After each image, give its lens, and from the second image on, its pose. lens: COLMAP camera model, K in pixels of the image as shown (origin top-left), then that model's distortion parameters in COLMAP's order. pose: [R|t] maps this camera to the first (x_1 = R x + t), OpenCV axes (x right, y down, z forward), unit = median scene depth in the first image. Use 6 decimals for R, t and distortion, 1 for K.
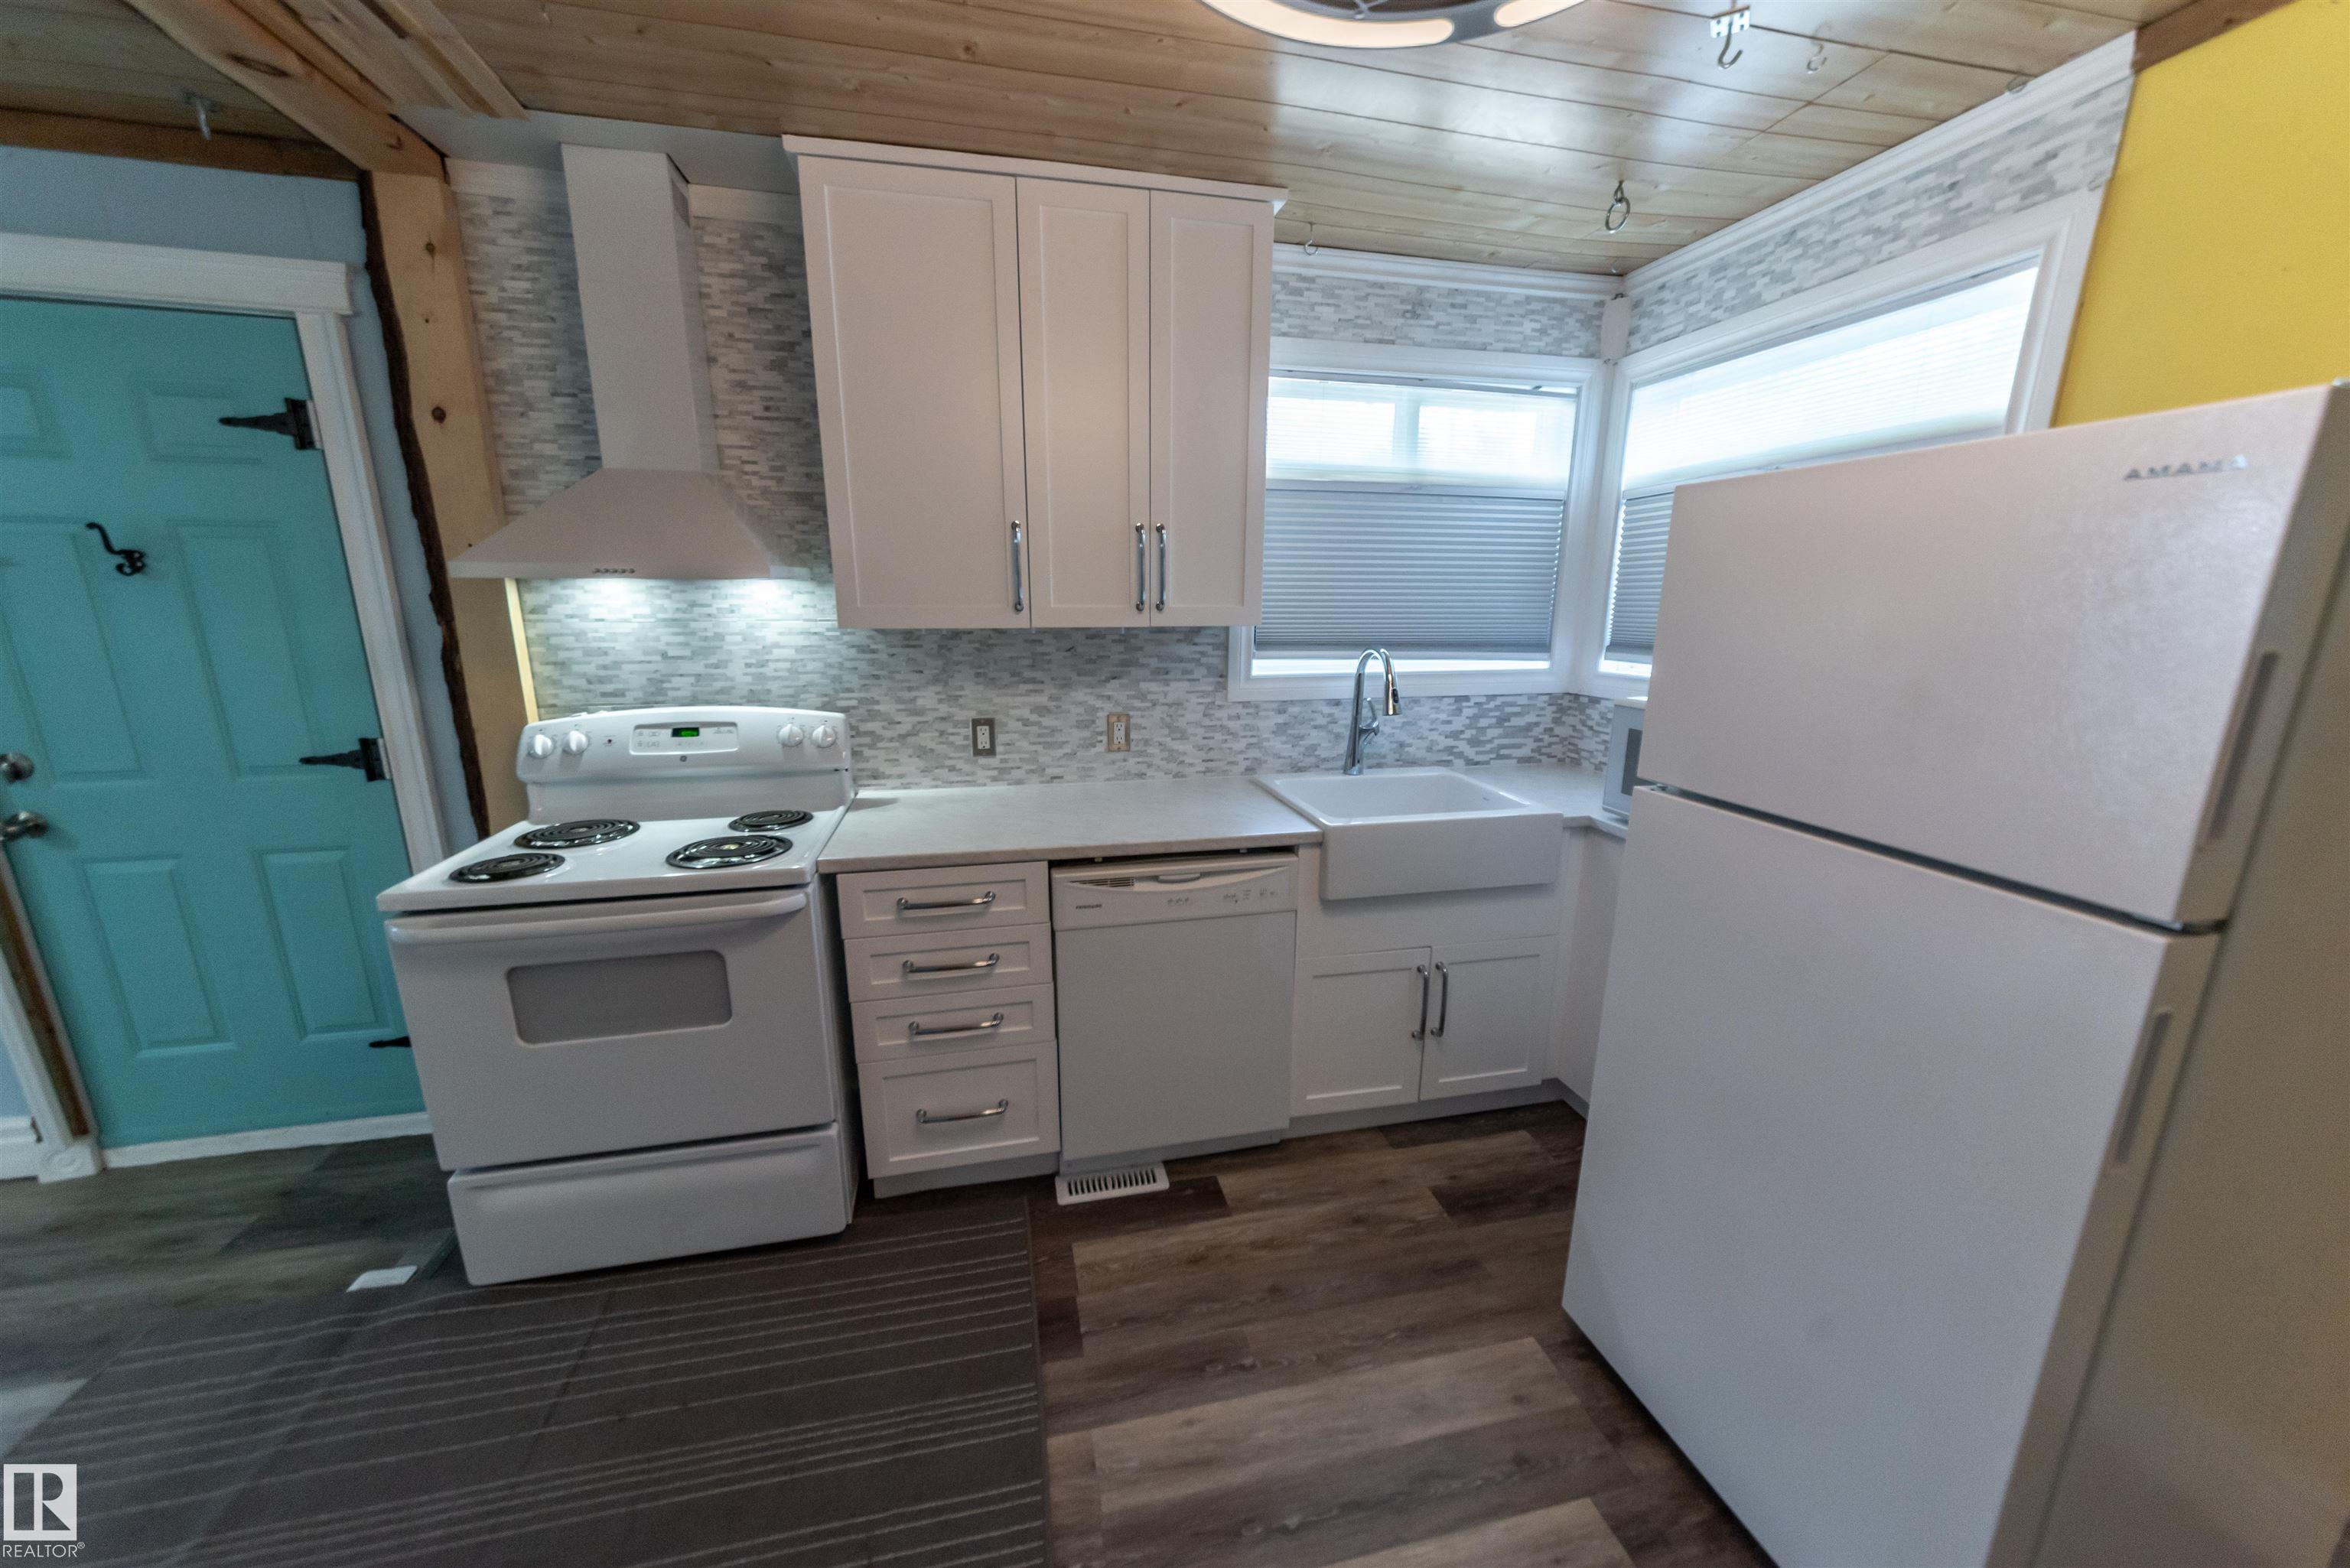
lens RADIAL K [[827.1, 0, 1175.0], [0, 827.1, 784.0], [0, 0, 1]] dist [0.000380, -0.000196]
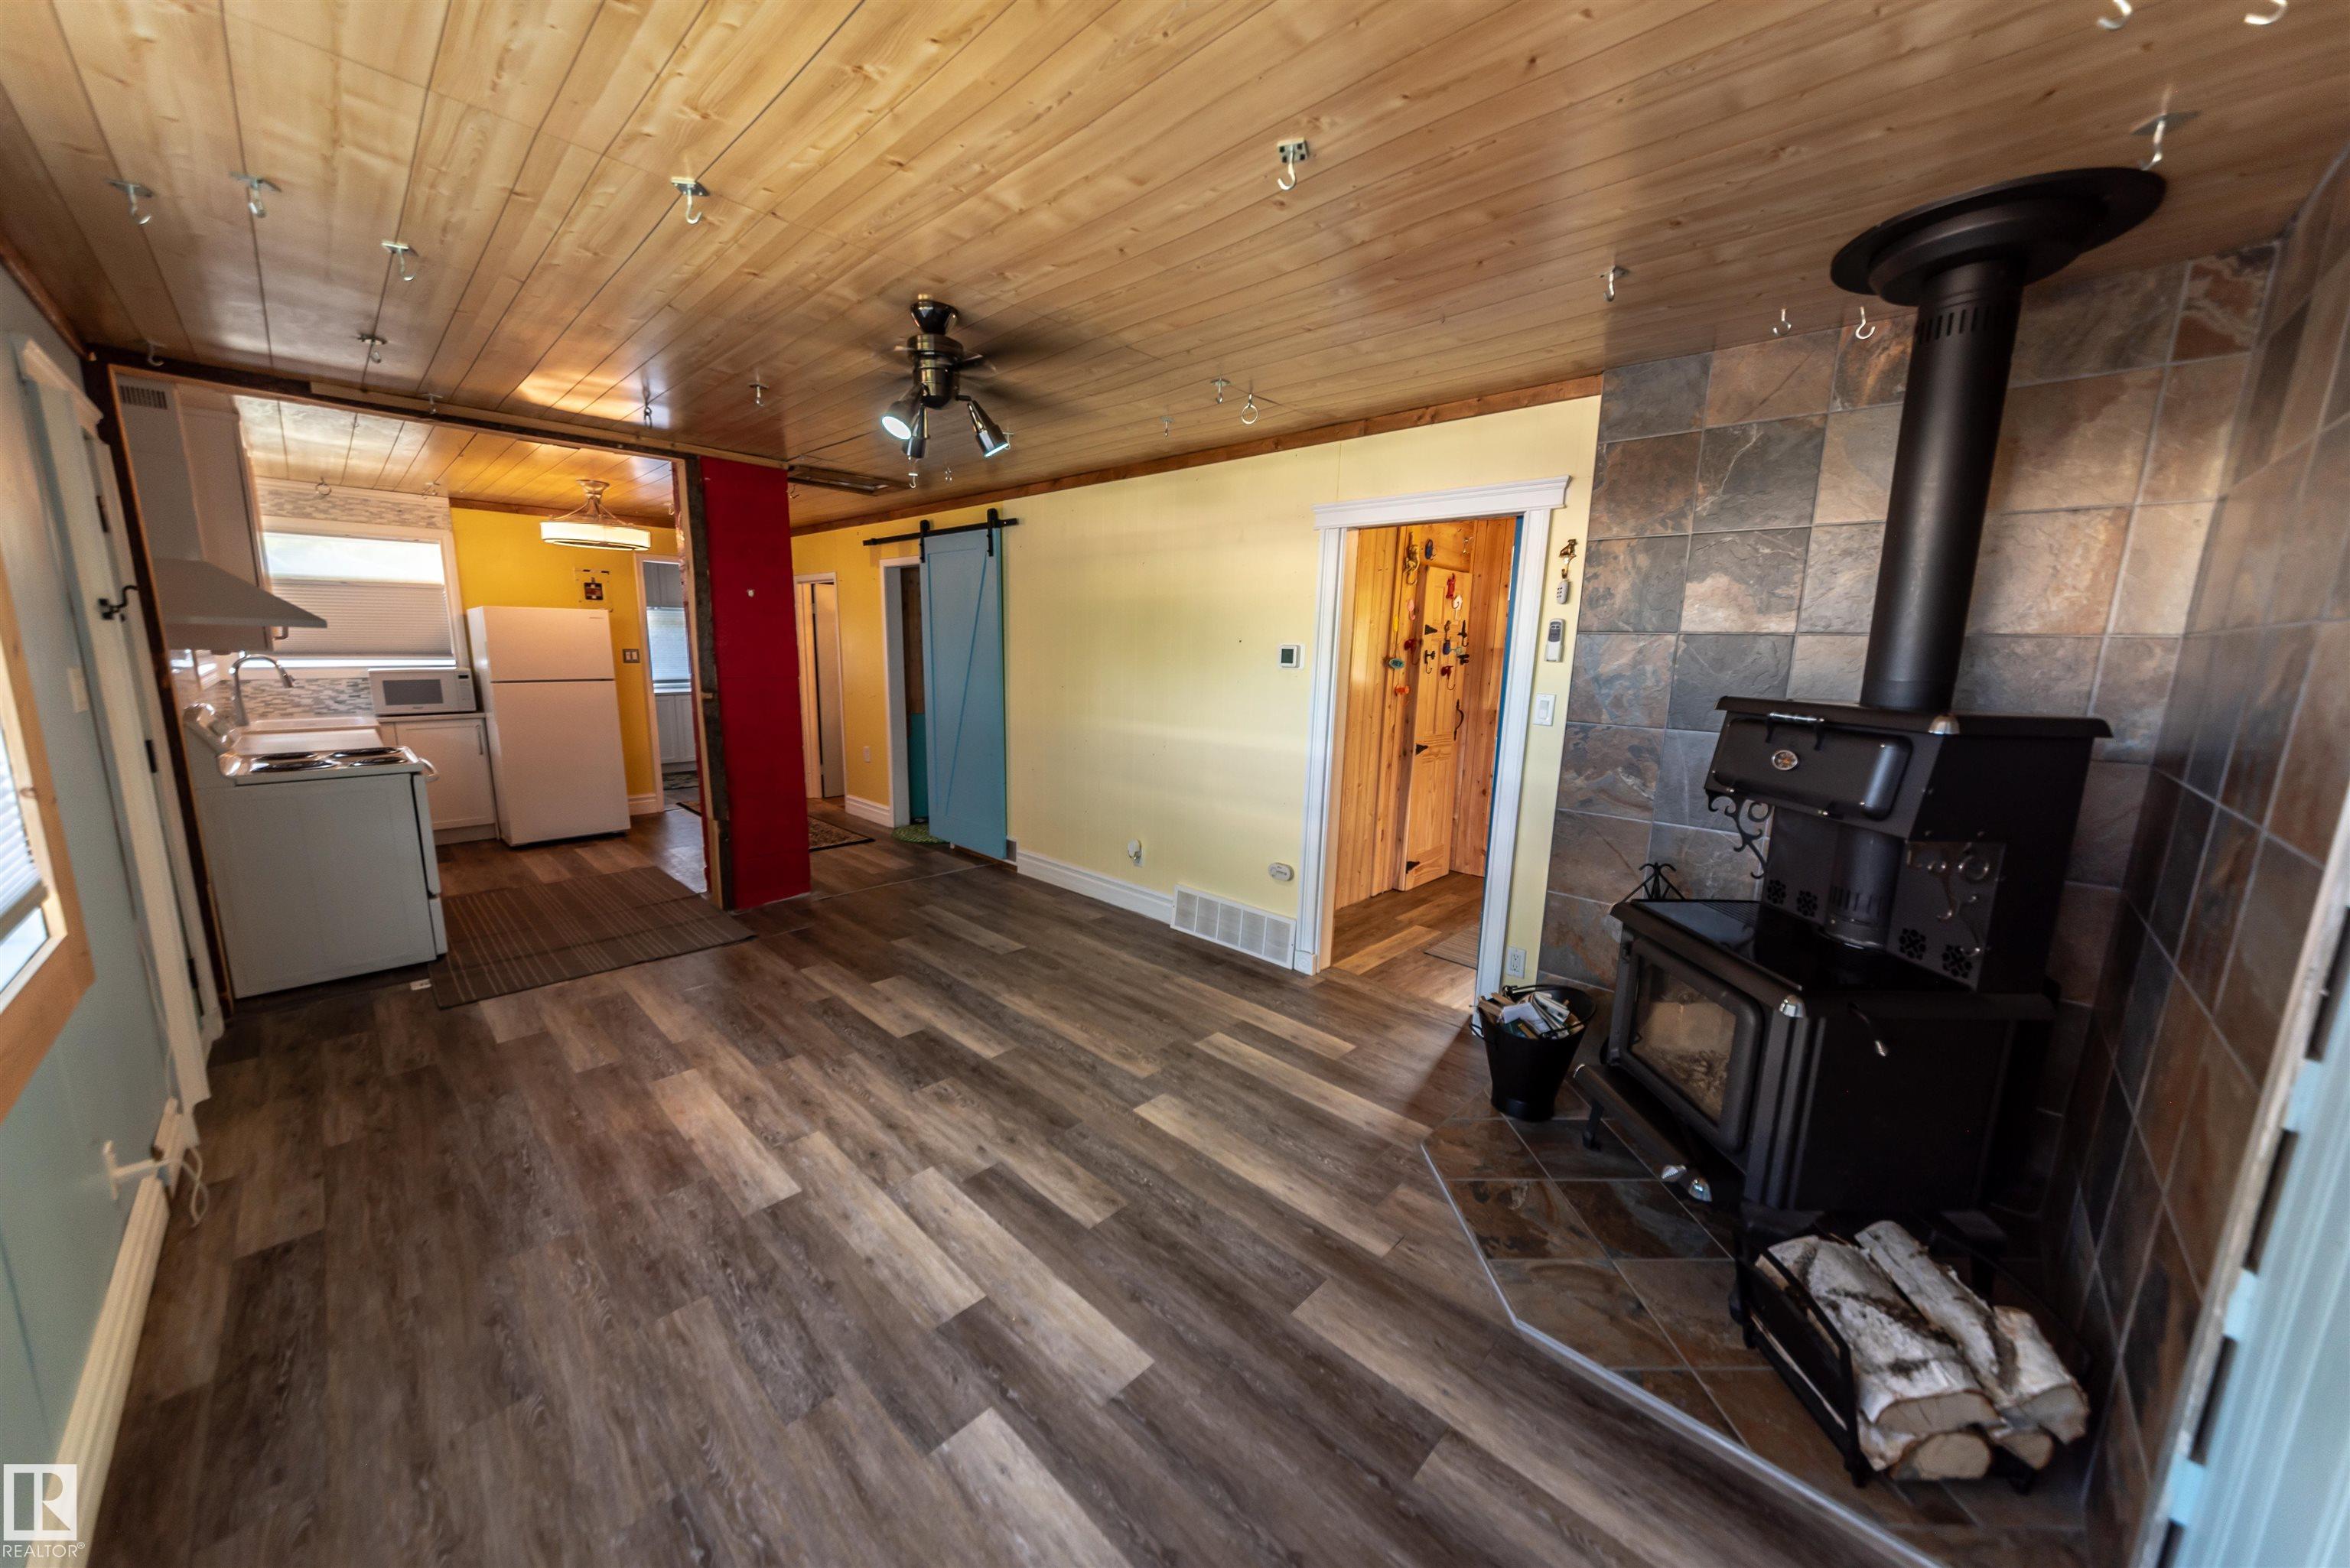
lens RADIAL K [[818.8, 0, 1175.6], [0, 818.8, 782.7], [0, 0, 1]] dist [-0.001871, -0.000108]
pose [[-0.547415, -0.159367, 0.821547, -3.148213], [0.165766, 0.941599, 0.293109, -0.109898], [-0.820280, 0.296637, -0.489027, 0.303702]]
